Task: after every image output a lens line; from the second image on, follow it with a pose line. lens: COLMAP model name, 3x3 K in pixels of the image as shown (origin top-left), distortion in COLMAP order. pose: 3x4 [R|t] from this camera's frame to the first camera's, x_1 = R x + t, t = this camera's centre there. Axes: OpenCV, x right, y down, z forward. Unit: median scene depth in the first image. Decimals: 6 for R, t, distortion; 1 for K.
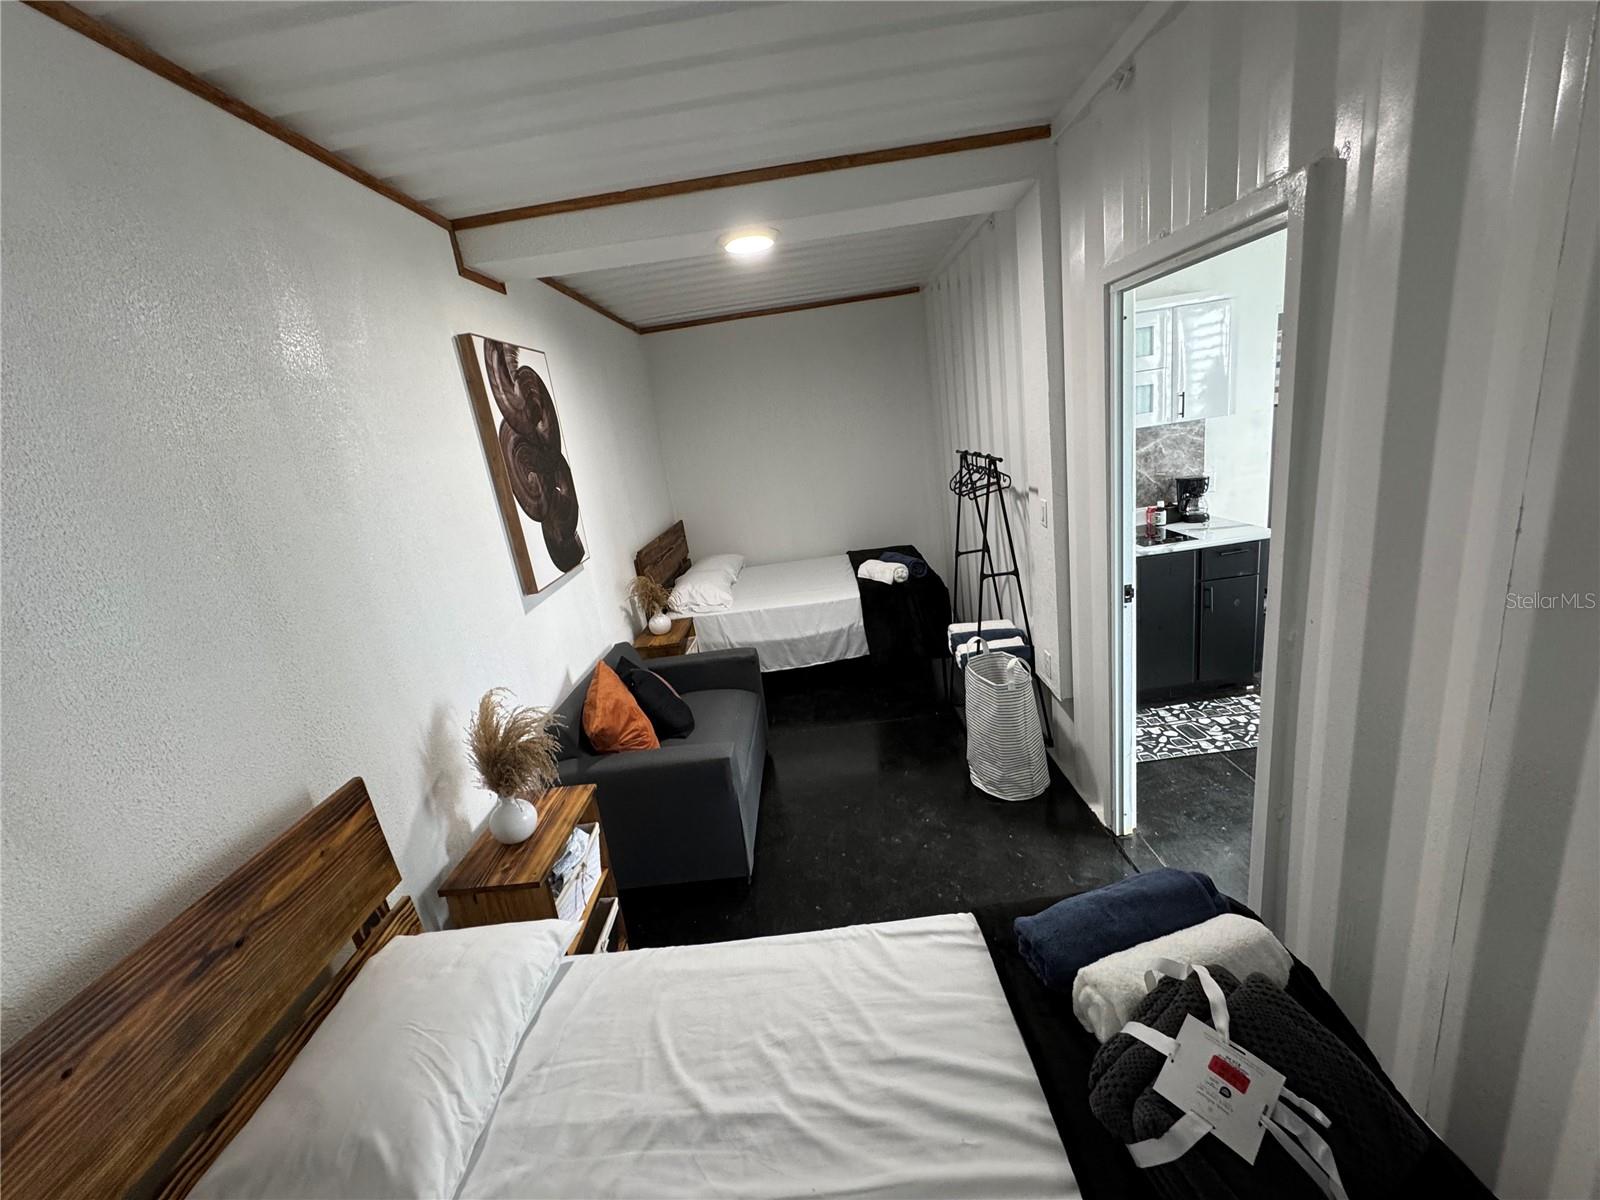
lens RADIAL K [[637.9, 0, 799.5], [0, 637.9, 597.5], [0, 0, 1]] dist [-0.002167, 0.000270]
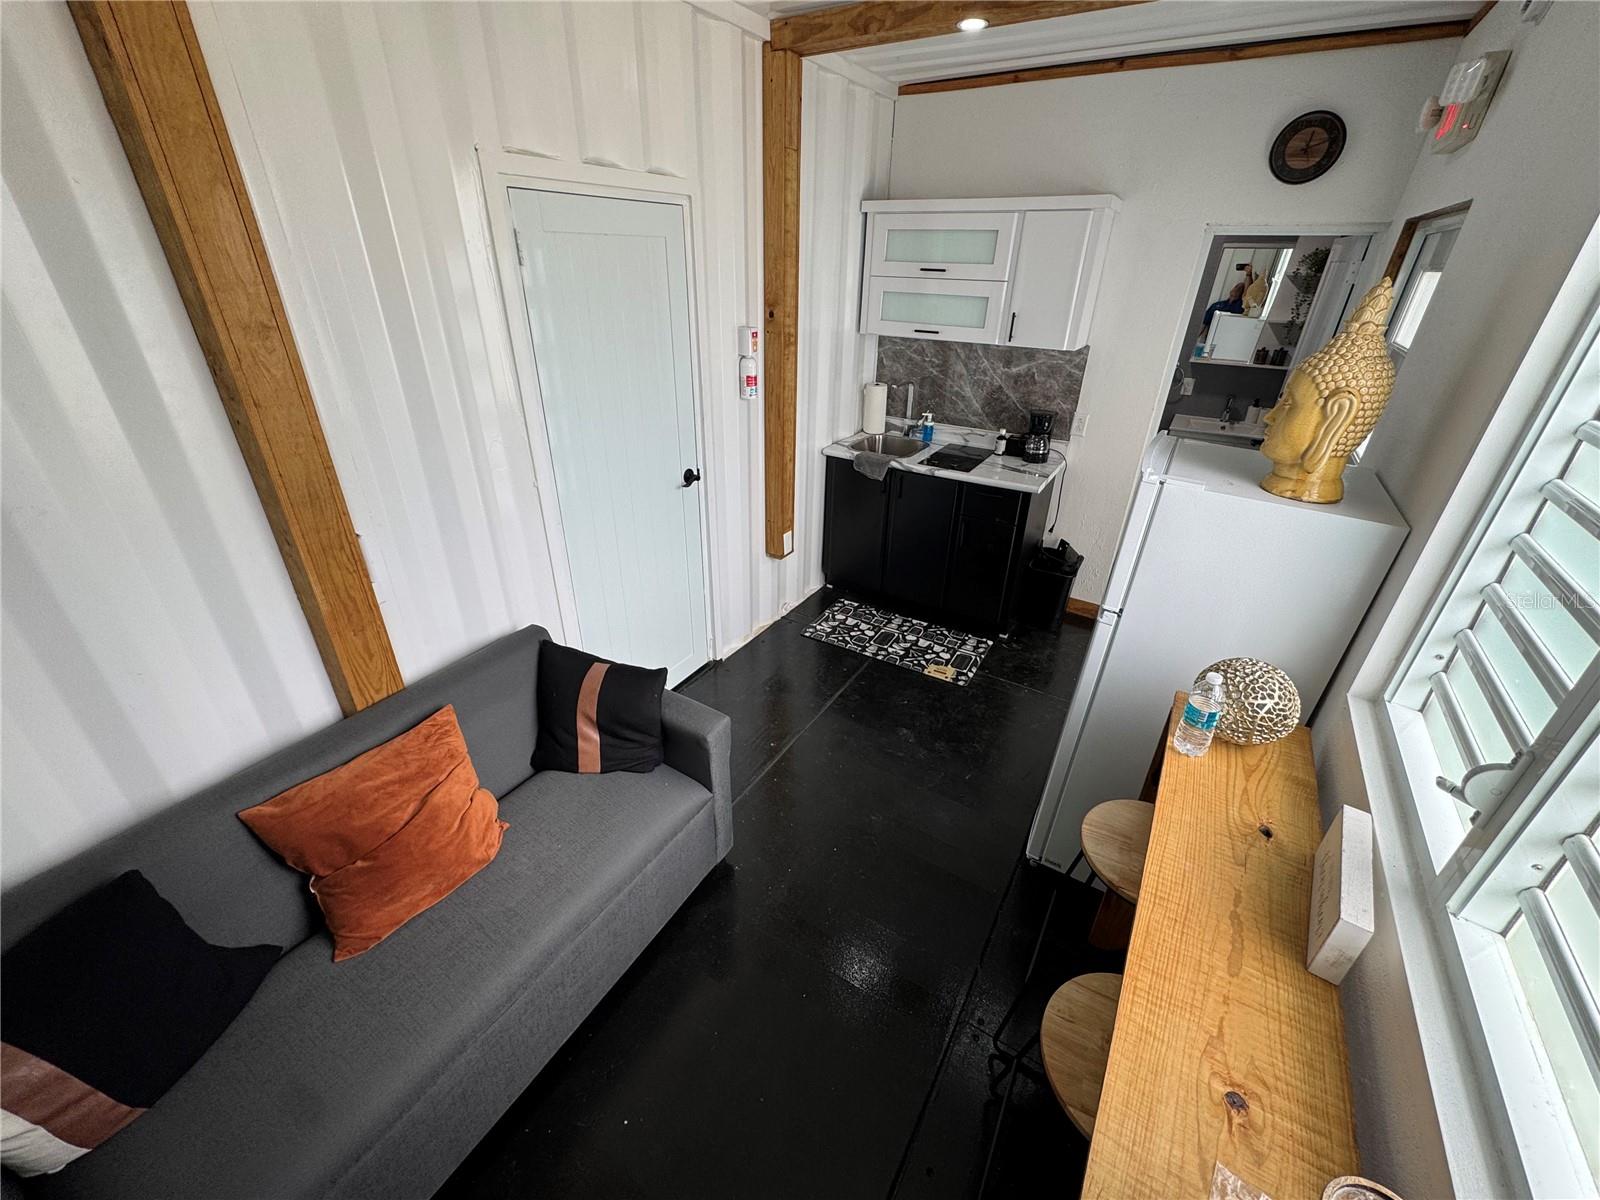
lens RADIAL K [[637.3, 0, 798.6], [0, 637.3, 597.8], [0, 0, 1]] dist [-0.002436, 0.000295]
pose [[0.844221, 0.377225, -0.380777, 1.098204], [-0.267098, 0.912000, 0.311311, -0.194400], [0.464703, -0.161110, 0.870686, -0.018322]]
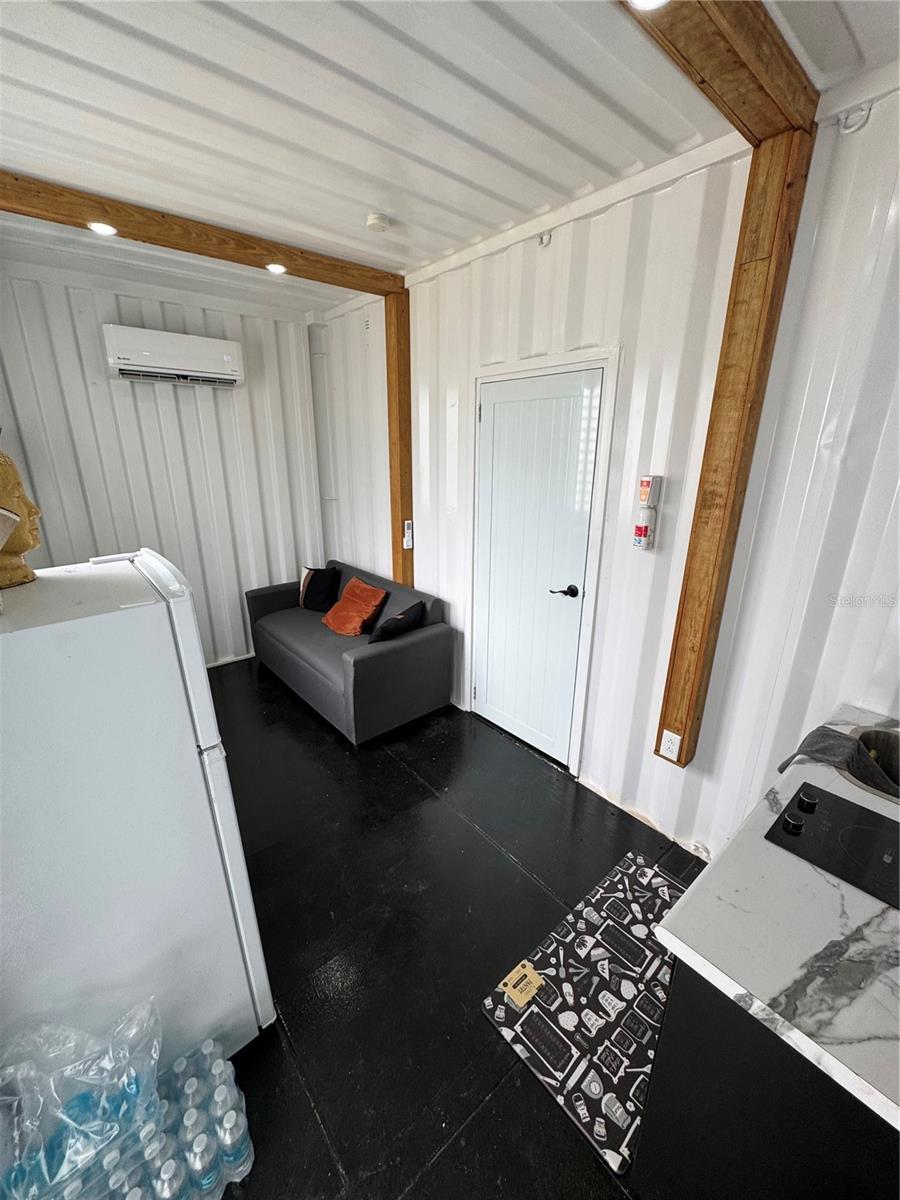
lens RADIAL K [[477.1, 0, 451.9], [0, 477.1, 599.8], [0, 0, 1]] dist [-0.001004, -0.000386]
pose [[-0.754139, 0.324434, -0.570979, 1.167093], [-0.075377, 0.820939, 0.566019, -0.487680], [0.652375, 0.469895, -0.594647, 1.258612]]
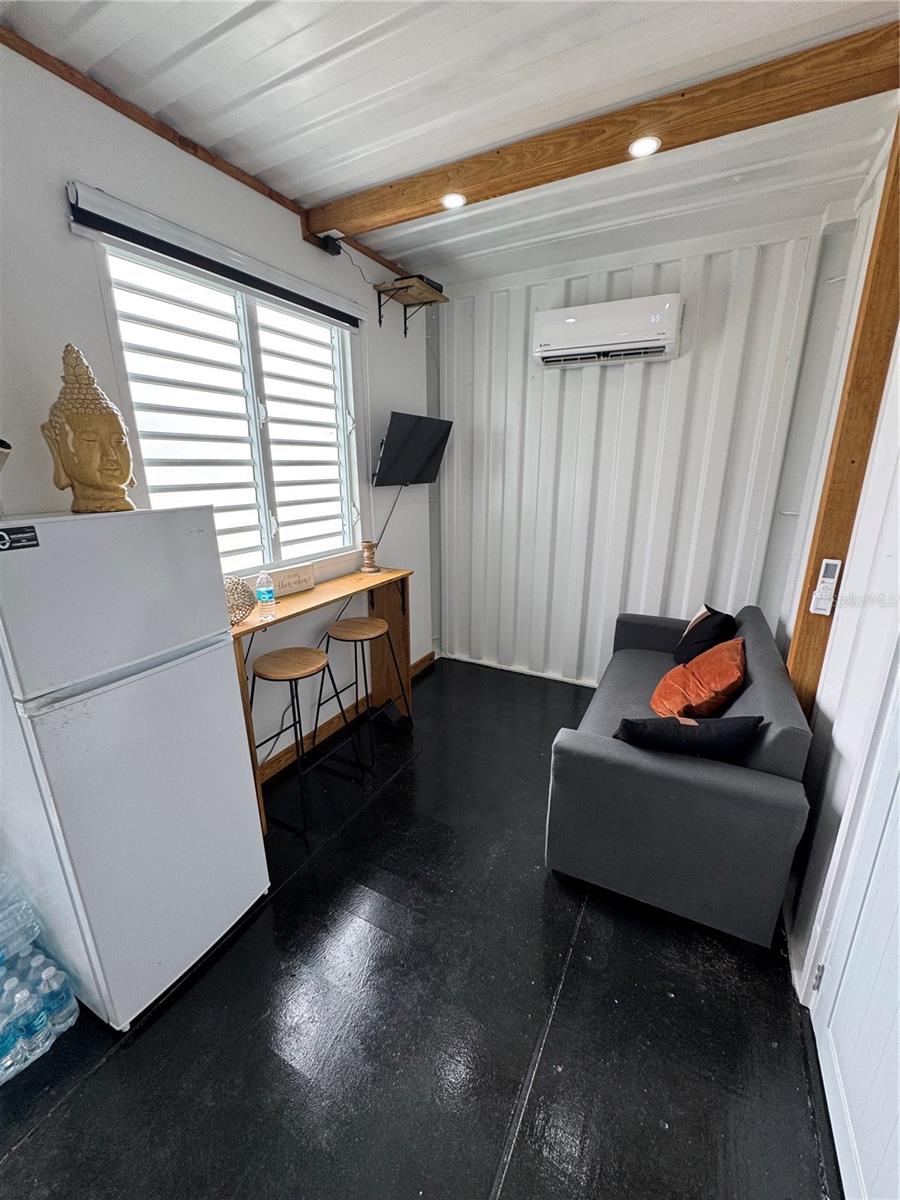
lens RADIAL K [[478.4, 0, 453.6], [0, 478.4, 599.8], [0, 0, 1]] dist [-0.002167, 0.000270]
pose [[-0.881203, 0.009607, 0.472641, 0.605719], [0.239435, 0.871141, 0.428701, -0.275051], [-0.407618, 0.490939, -0.769952, 1.040131]]
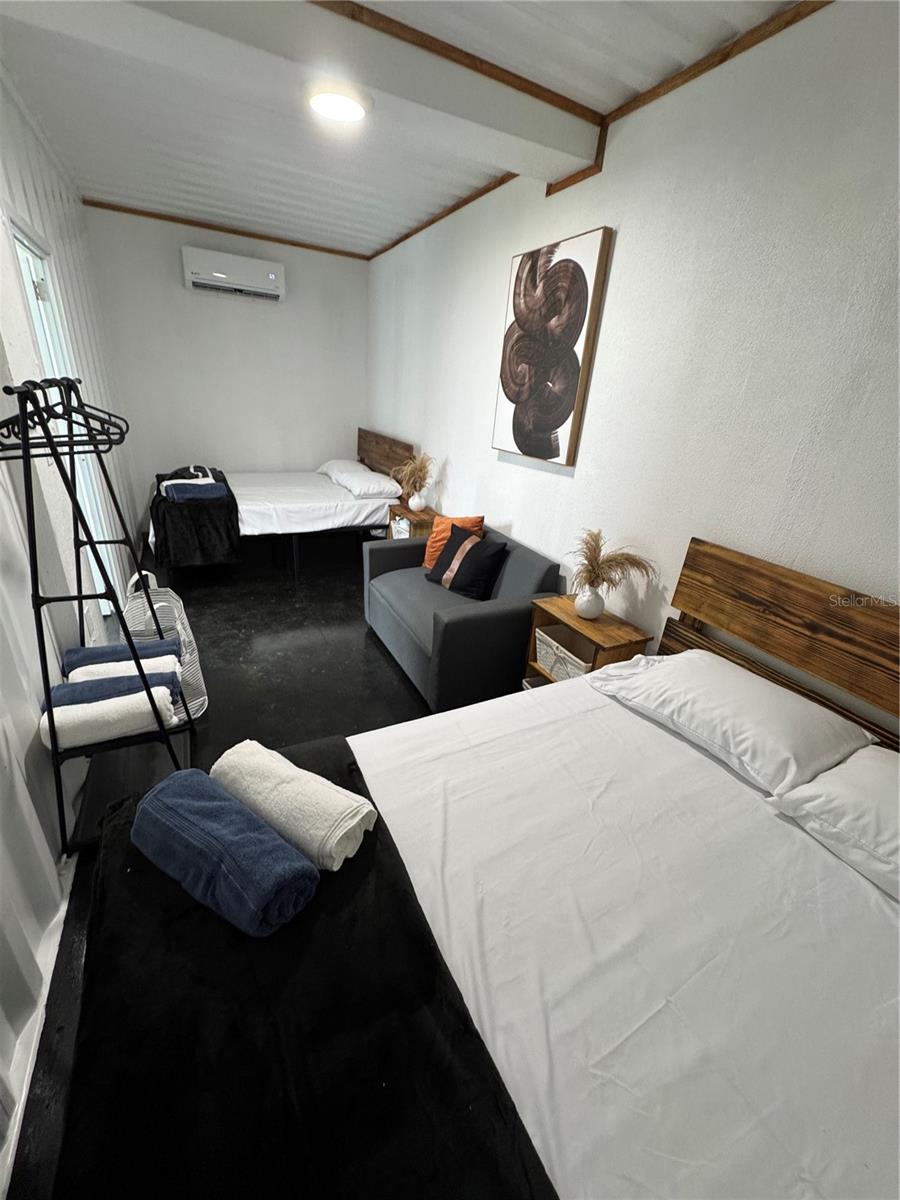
lens RADIAL K [[478.8, 0, 453.2], [0, 478.8, 600.0], [0, 0, 1]] dist [-0.002658, 0.000559]
pose [[-0.883813, 0.248838, -0.396174, 0.215495], [-0.080462, 0.753348, 0.652681, -0.470198], [0.460869, 0.608725, -0.645797, 1.902191]]
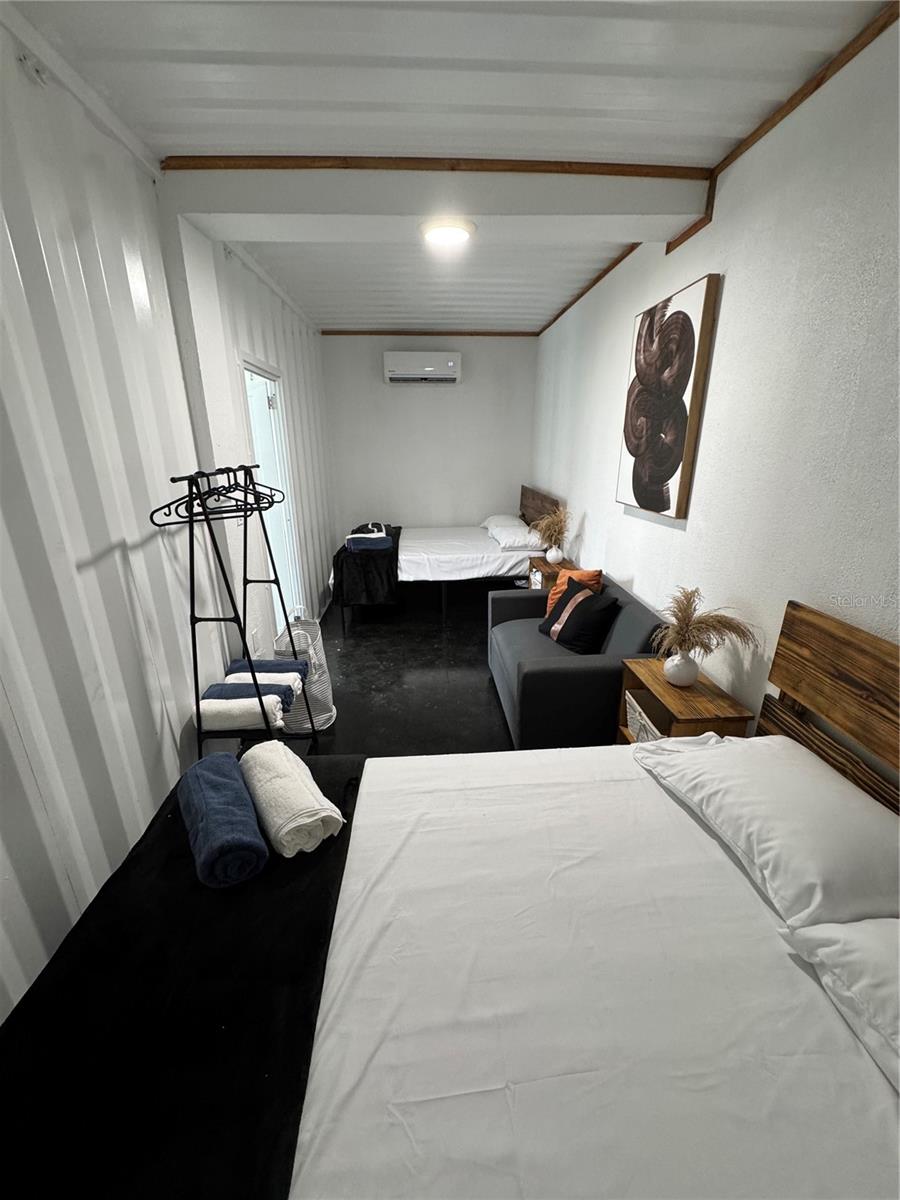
lens RADIAL K [[478.8, 0, 453.2], [0, 478.8, 600.0], [0, 0, 1]] dist [-0.002658, 0.000559]
pose [[-0.987487, 0.155926, -0.023594, 0.029185], [0.115852, 0.818782, 0.562294, -0.489458], [0.106995, 0.552524, -0.826601, 1.996346]]
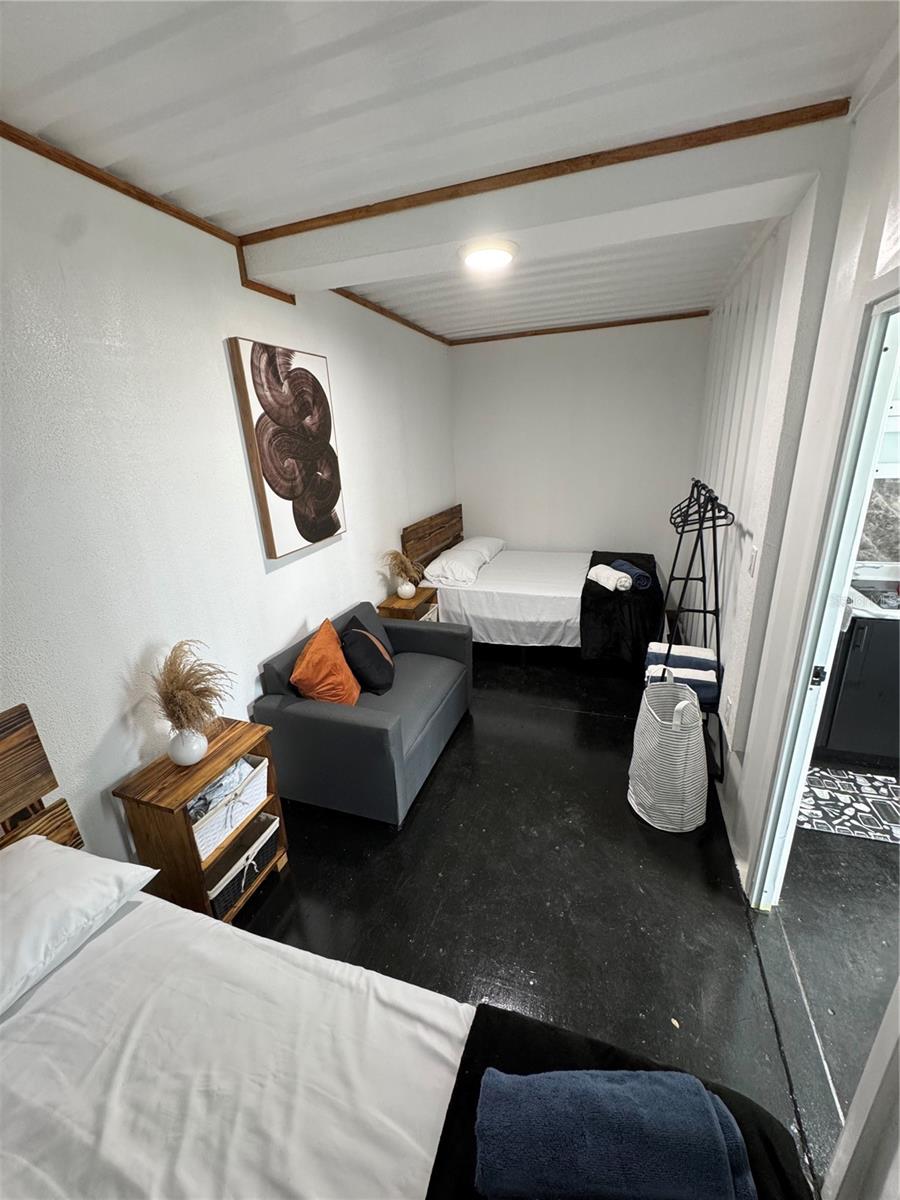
lens RADIAL K [[478.0, 0, 452.0], [0, 478.0, 599.4], [0, 0, 1]] dist [-0.002436, 0.000295]
pose [[0.944319, 0.188313, -0.269814, 0.173686], [-0.162746, 0.980014, 0.114396, -0.090496], [0.285964, -0.064115, 0.956093, 0.205587]]
